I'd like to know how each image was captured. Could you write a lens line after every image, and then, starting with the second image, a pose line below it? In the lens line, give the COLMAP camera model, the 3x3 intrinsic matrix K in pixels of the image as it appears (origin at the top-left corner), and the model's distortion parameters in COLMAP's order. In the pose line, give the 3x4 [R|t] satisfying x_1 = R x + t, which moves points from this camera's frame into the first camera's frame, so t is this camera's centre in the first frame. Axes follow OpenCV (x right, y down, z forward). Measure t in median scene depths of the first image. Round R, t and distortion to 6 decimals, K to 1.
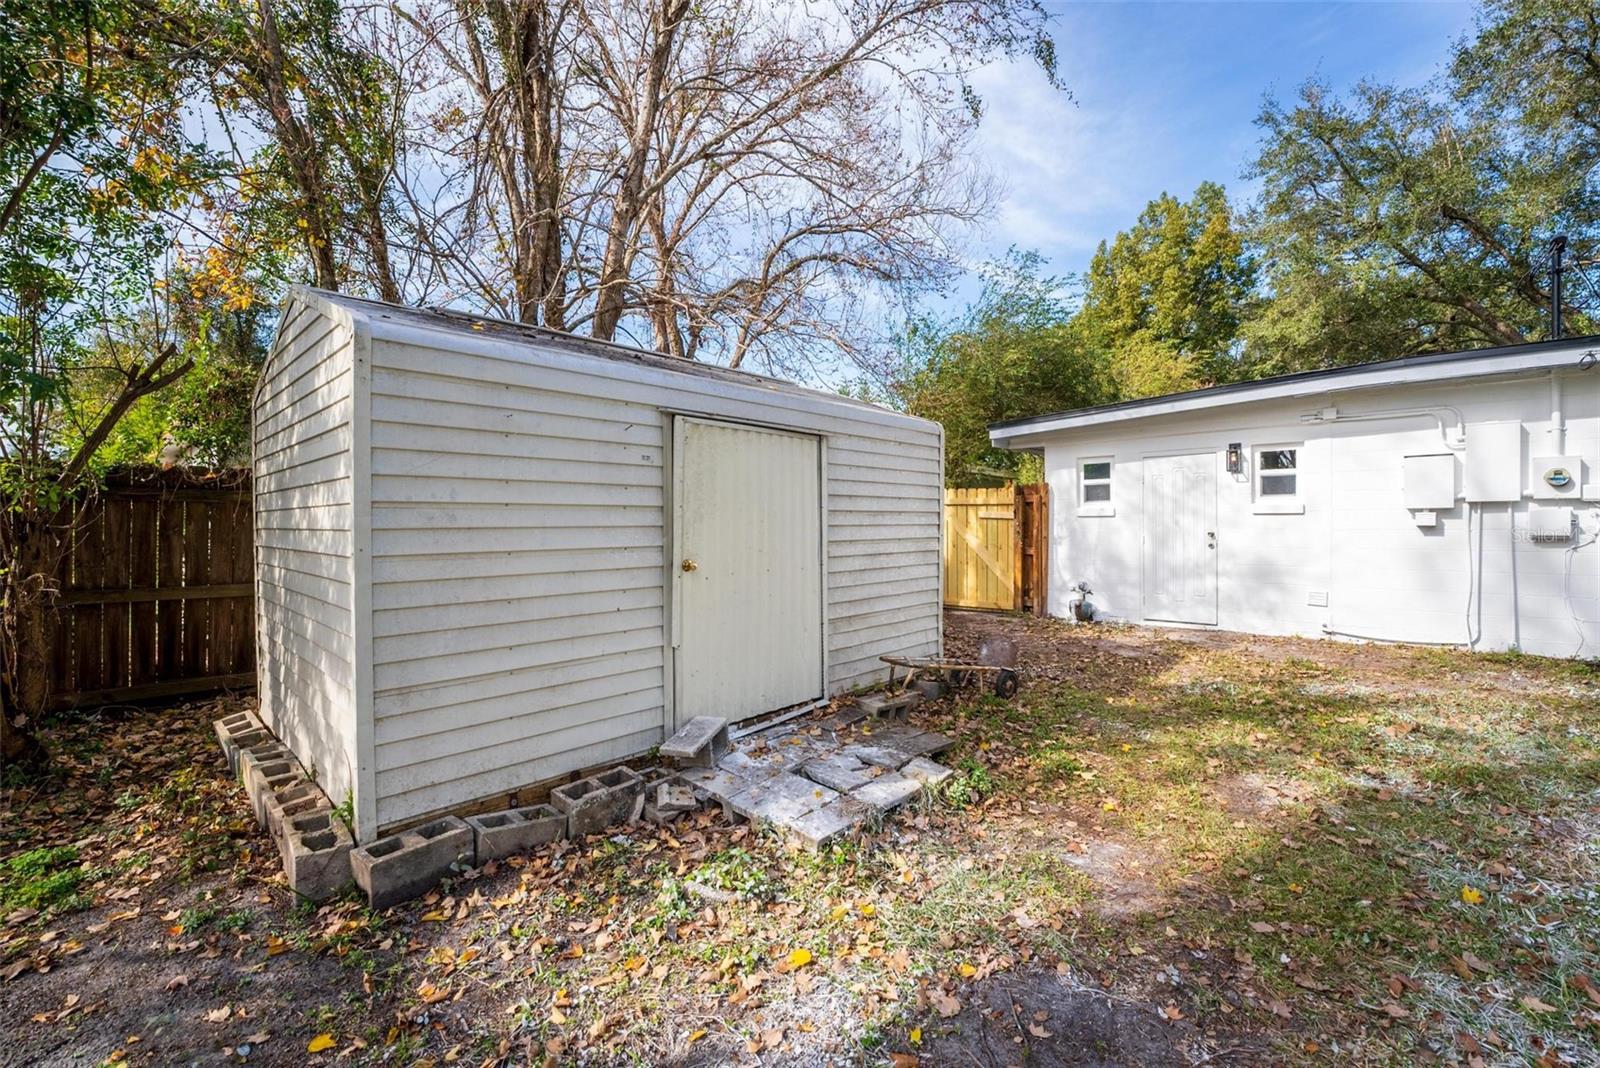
lens RADIAL K [[690.3, 0, 800.3], [0, 690.3, 519.5], [0, 0, 1]] dist [-0.009138, -0.000331]
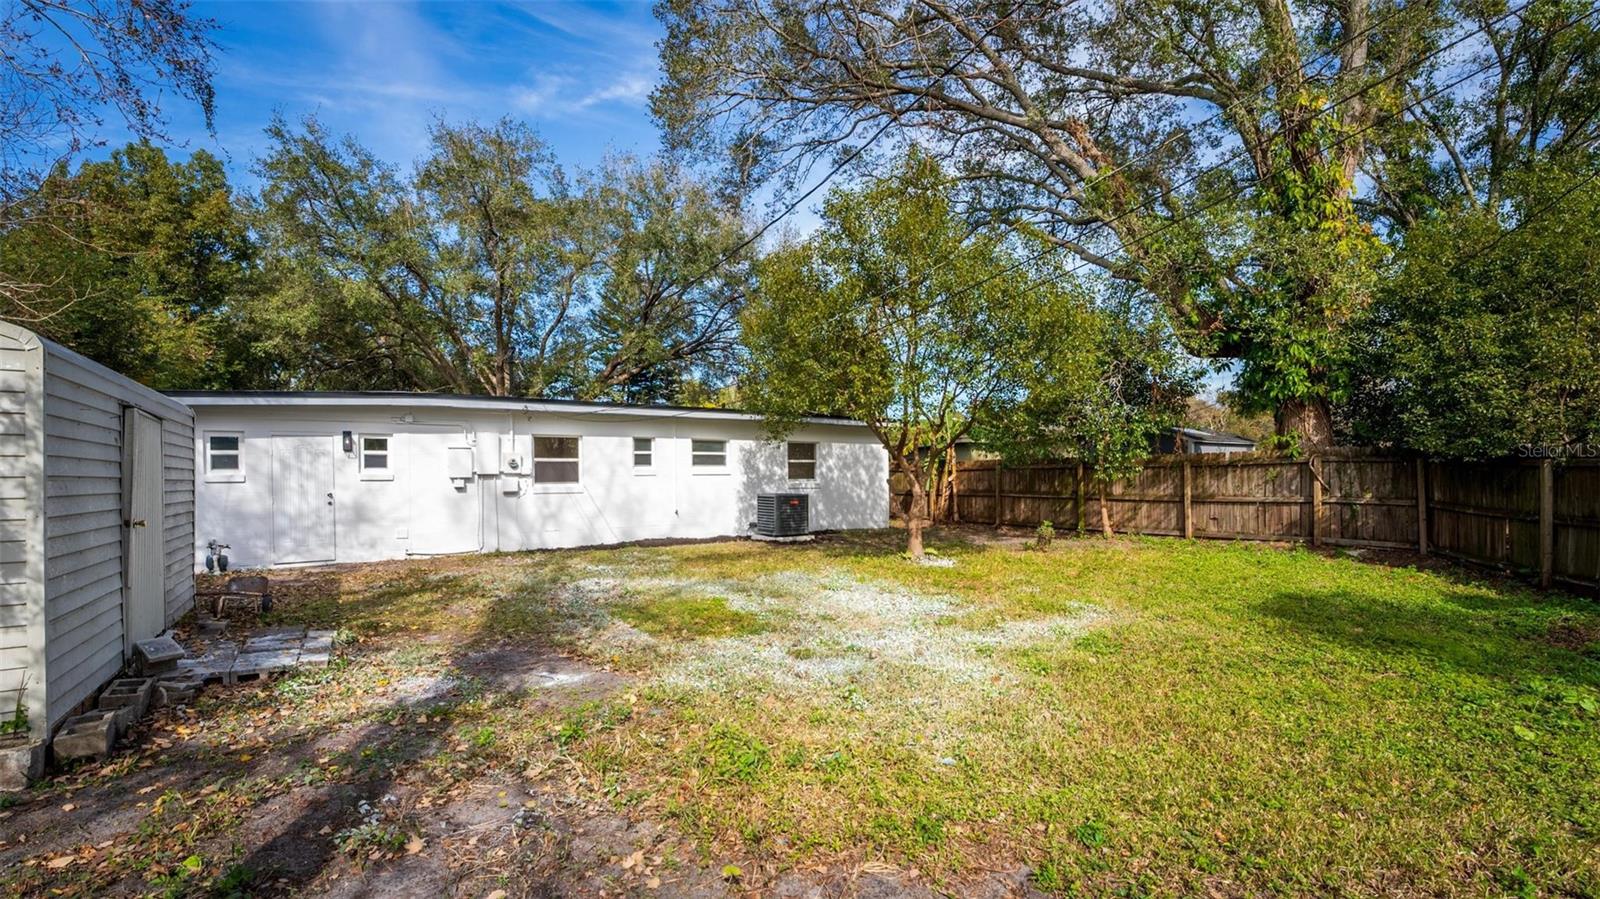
lens RADIAL K [[700.8, 0, 799.6], [0, 700.8, 484.1], [0, 0, 1]] dist [0.000943, 0.000126]
pose [[0.229625, -0.006364, 0.973258, -0.582049], [0.003274, 0.999978, 0.005766, -0.005759], [-0.973274, 0.001862, 0.229641, -0.253149]]
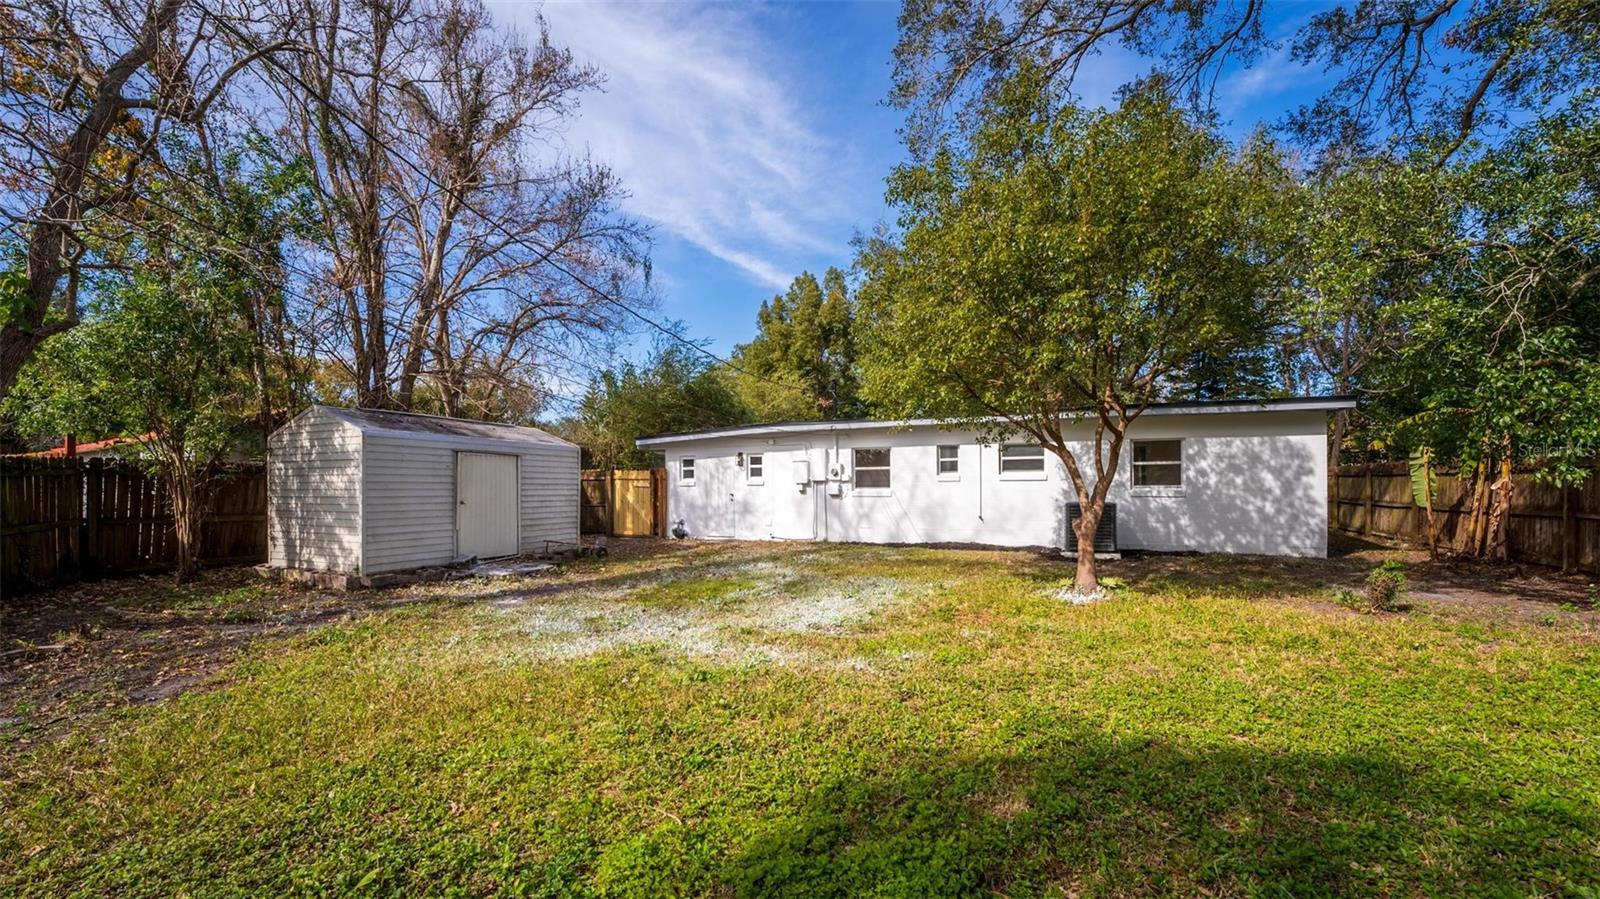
lens RADIAL K [[676.9, 0, 799.3], [0, 676.9, 487.0], [0, 0, 1]] dist [-0.000468, -0.000097]
pose [[0.951802, 0.003679, 0.306692, 0.160561], [-0.003637, 0.999993, -0.000710, -0.001138], [-0.306692, -0.000440, 0.951809, -1.101190]]
